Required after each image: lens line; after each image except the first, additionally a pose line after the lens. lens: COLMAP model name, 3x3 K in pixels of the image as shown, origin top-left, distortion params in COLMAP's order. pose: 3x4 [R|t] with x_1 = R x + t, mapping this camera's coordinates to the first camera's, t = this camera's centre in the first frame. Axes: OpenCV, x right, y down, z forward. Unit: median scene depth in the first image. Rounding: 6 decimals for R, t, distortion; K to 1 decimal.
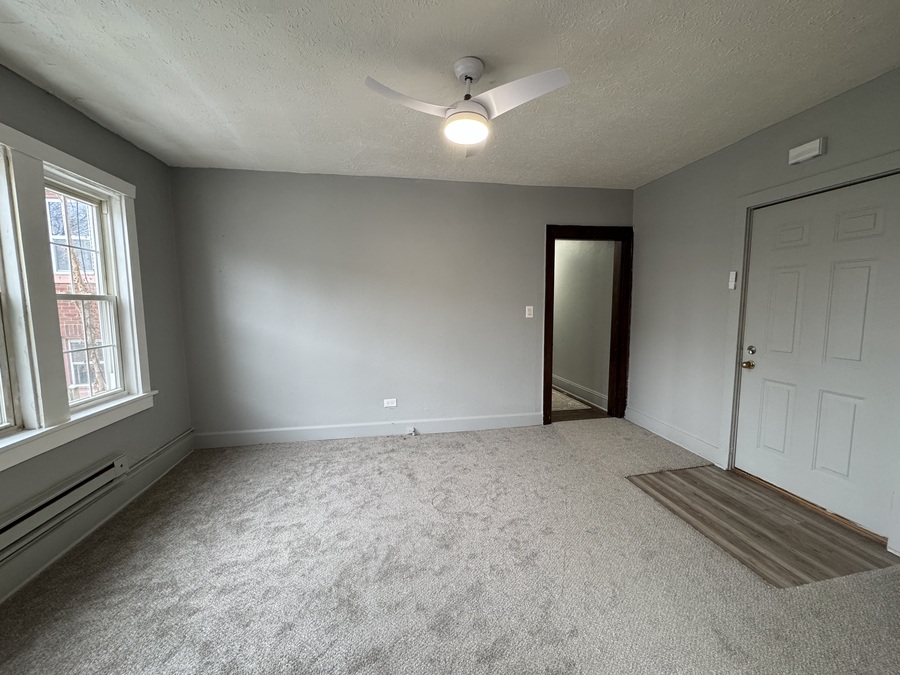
lens RADIAL K [[361.3, 0, 450.0], [0, 361.3, 337.5], [0, 0, 1]] dist [-0.001218, -0.000018]
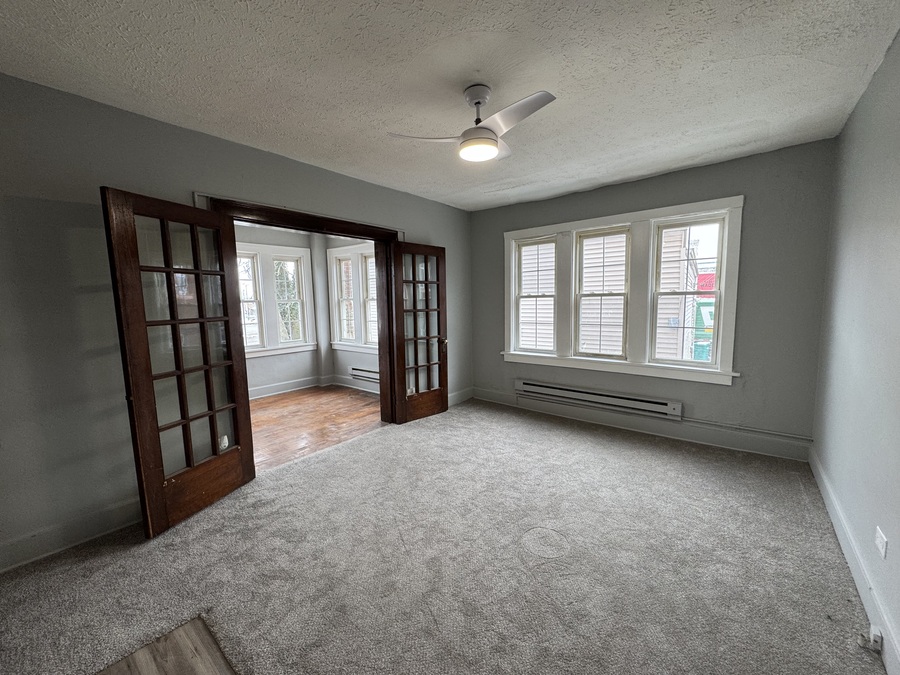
lens RADIAL K [[361.3, 0, 450.0], [0, 361.3, 337.5], [0, 0, 1]] dist [-0.001218, -0.000018]
pose [[-0.751766, 0.088753, -0.653430, 0.716444], [-0.041281, 0.982624, 0.180959, -0.158780], [0.658137, 0.163013, -0.735039, 1.474781]]
